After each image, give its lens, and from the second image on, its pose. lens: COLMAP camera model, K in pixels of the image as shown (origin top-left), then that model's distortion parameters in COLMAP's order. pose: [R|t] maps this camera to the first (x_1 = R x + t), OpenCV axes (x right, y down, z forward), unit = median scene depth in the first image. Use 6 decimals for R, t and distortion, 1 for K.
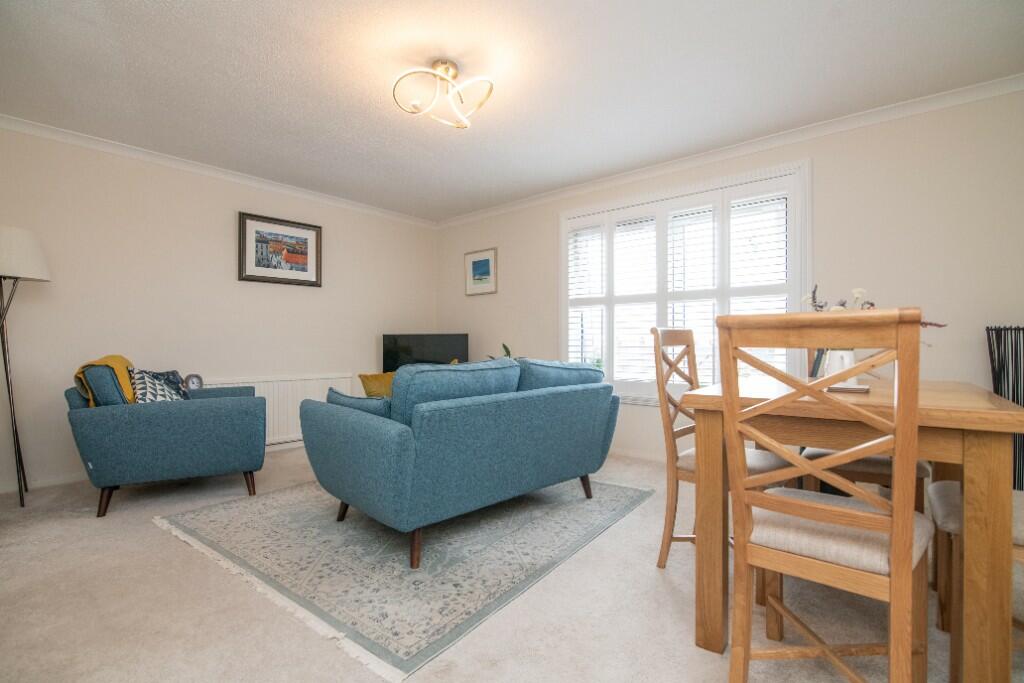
lens RADIAL K [[467.4, 0, 507.0], [0, 467.4, 342.1], [0, 0, 1]] dist [-0.018159, 0.000188]
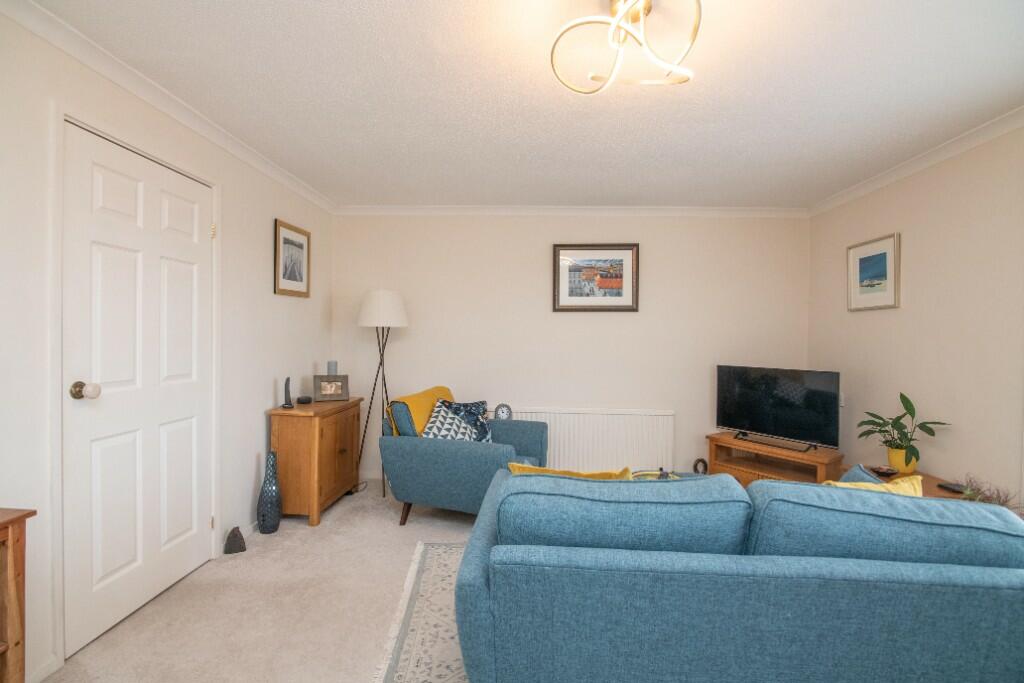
lens RADIAL K [[467.4, 0, 507.0], [0, 467.4, 342.1], [0, 0, 1]] dist [-0.018159, 0.000188]
pose [[0.629119, 0.014875, -0.777166, 0.146044], [-0.008285, 0.999888, 0.012431, -0.073417], [0.777264, -0.001381, 0.629173, 0.259270]]
